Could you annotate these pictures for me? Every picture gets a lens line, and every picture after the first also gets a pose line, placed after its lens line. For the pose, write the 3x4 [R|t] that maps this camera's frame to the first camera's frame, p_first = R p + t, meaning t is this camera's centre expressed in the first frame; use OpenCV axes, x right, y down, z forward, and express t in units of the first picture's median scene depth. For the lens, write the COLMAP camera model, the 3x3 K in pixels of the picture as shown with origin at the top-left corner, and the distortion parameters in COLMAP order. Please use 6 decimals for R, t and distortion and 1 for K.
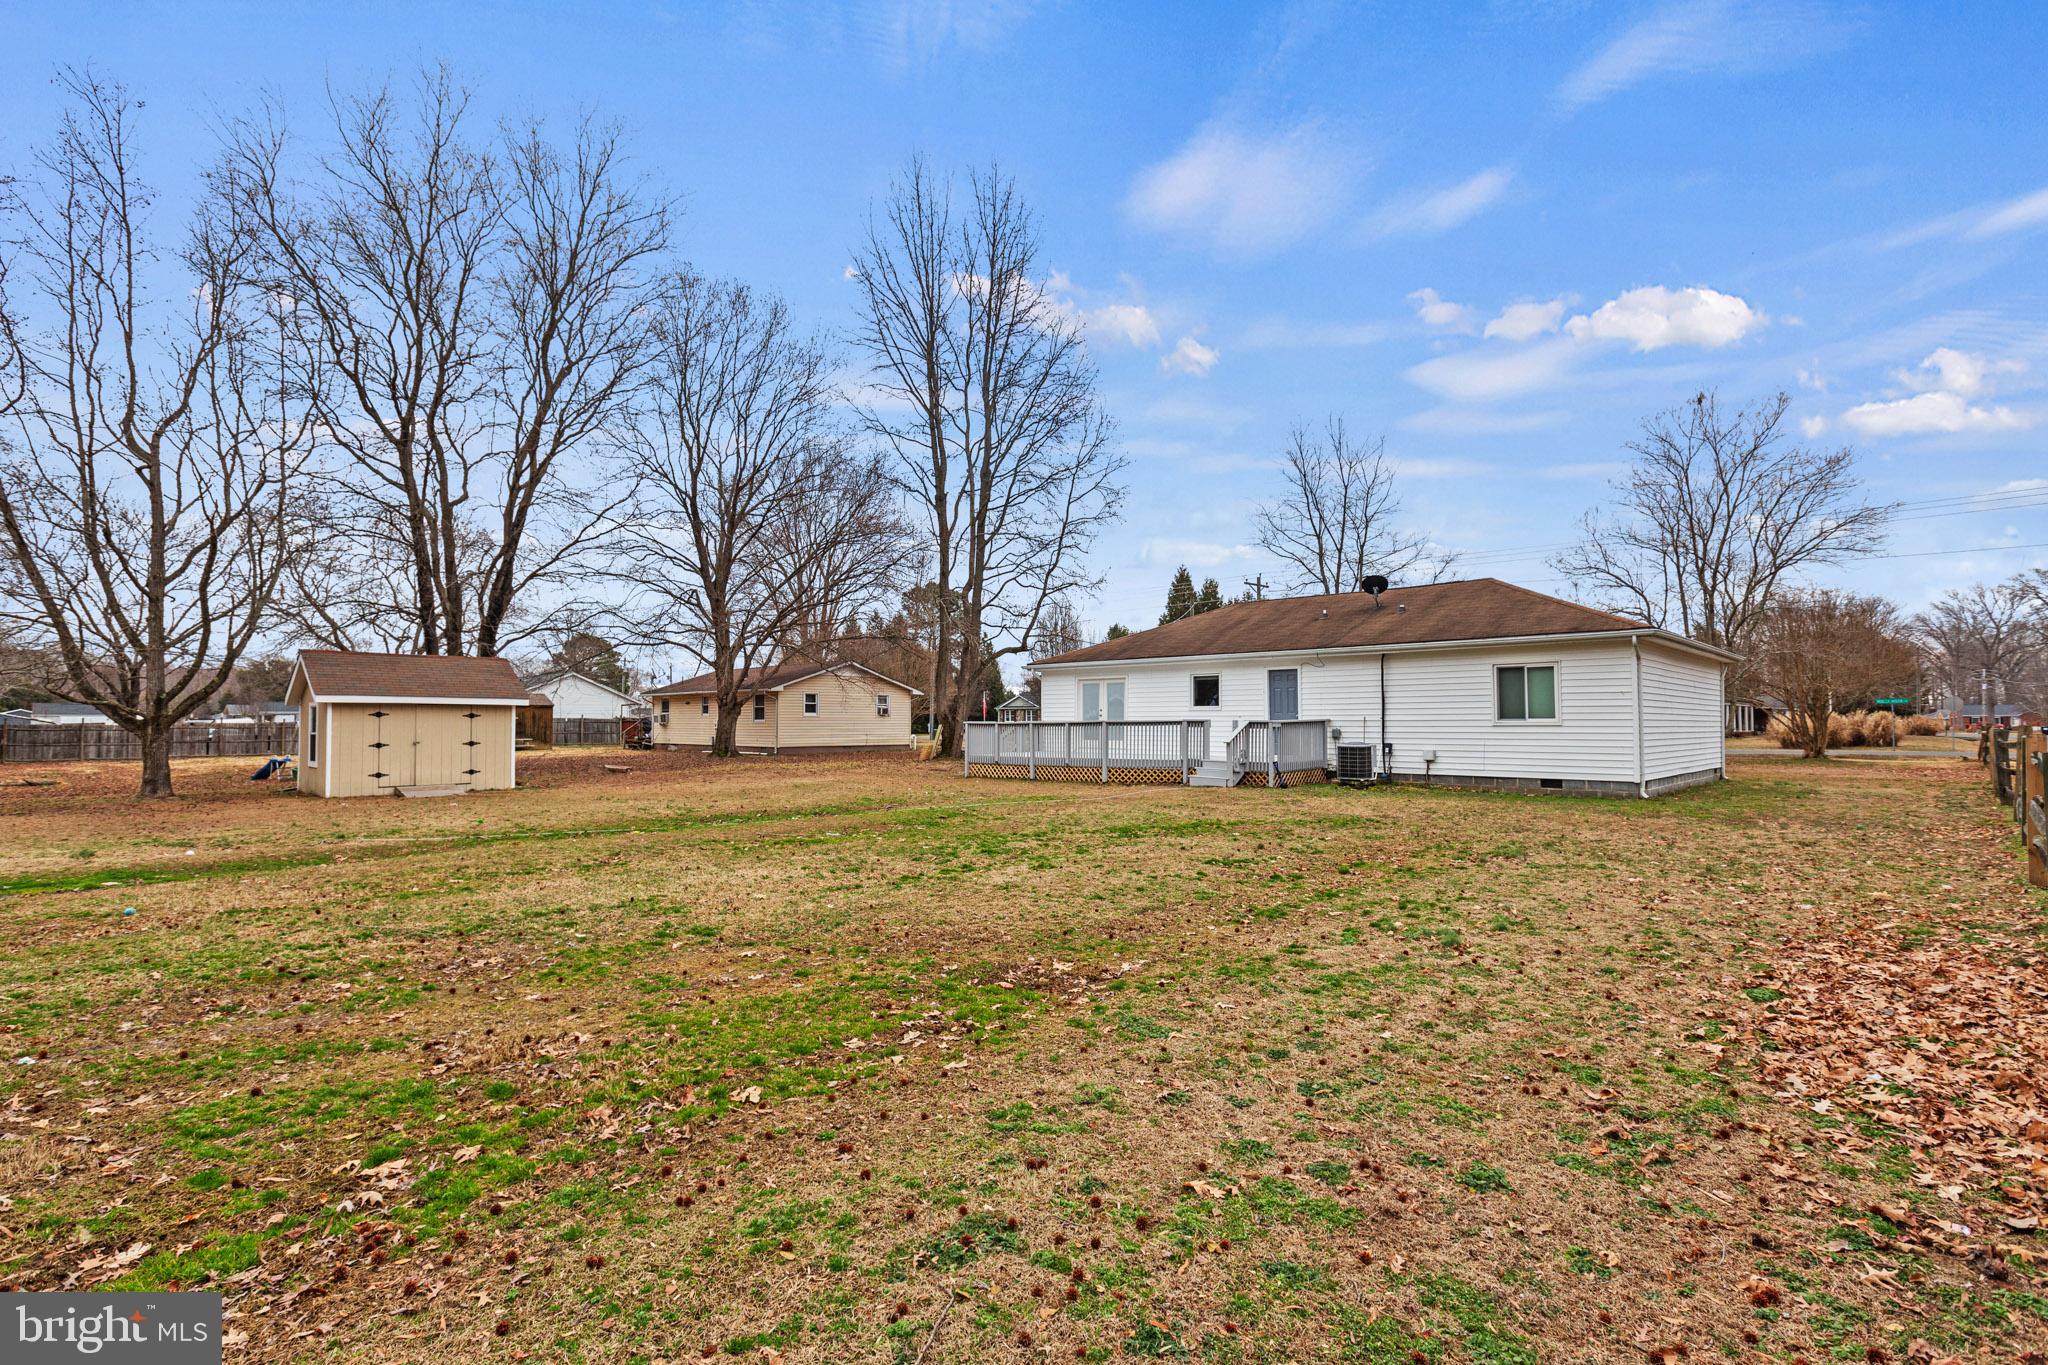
lens RADIAL K [[954.5, 0, 1024.0], [0, 954.5, 682.5], [0, 0, 1]] dist [0.001065, 0.000045]
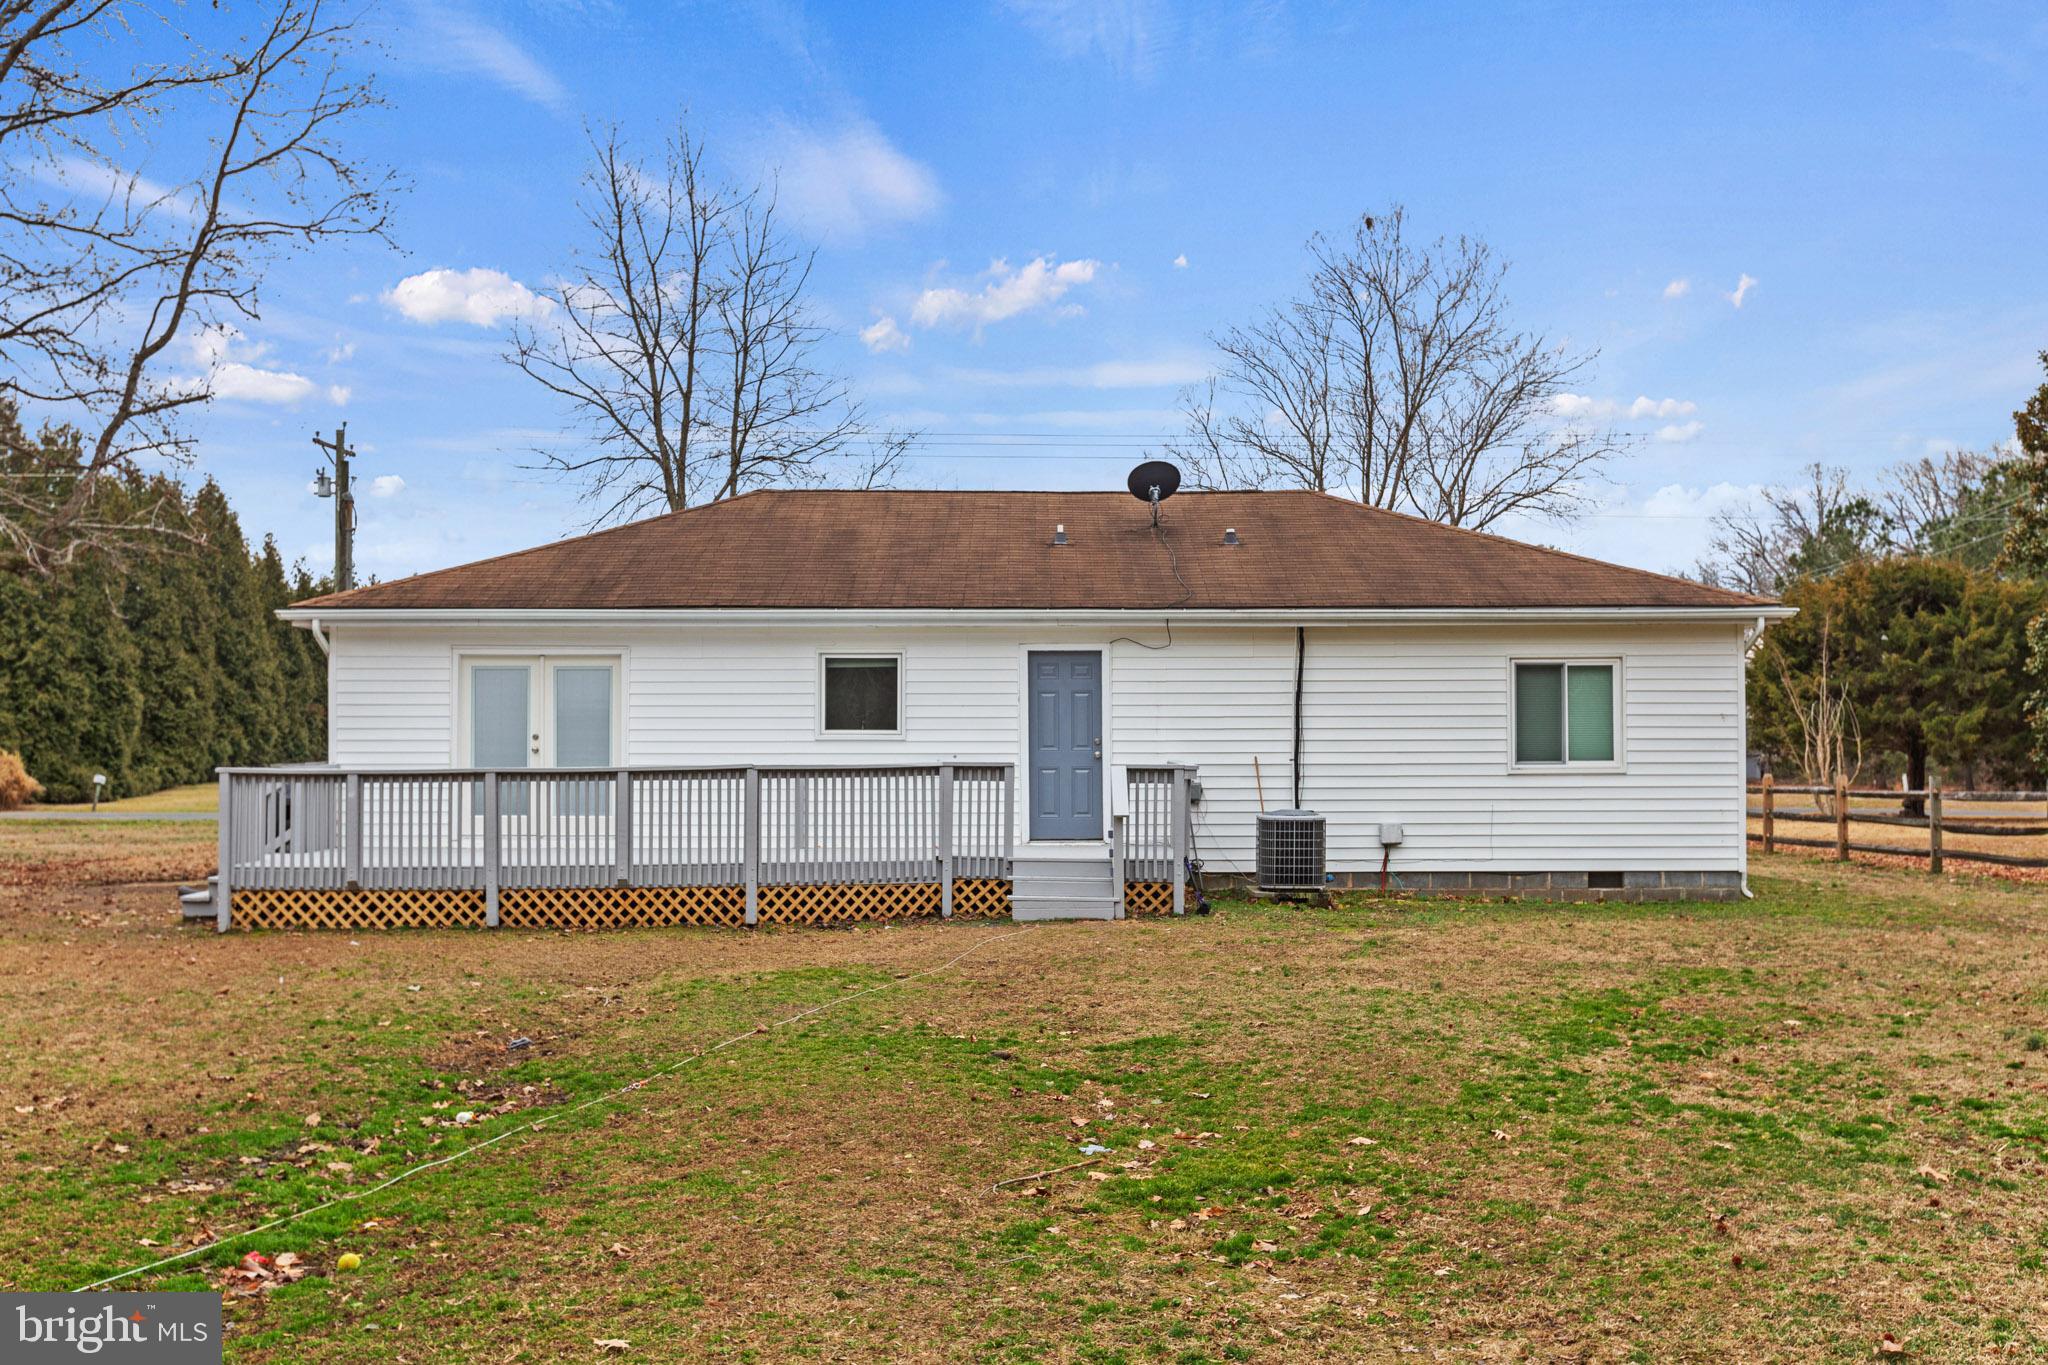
lens RADIAL K [[2028.2, 0, 1024.0], [0, 2028.2, 682.5], [0, 0, 1]] dist [-0.006062, -0.001896]
pose [[0.712276, 0.030506, 0.701236, -0.424923], [-0.026704, 0.999510, -0.016357, 0.018173], [-0.701391, -0.007075, 0.712741, 0.351488]]
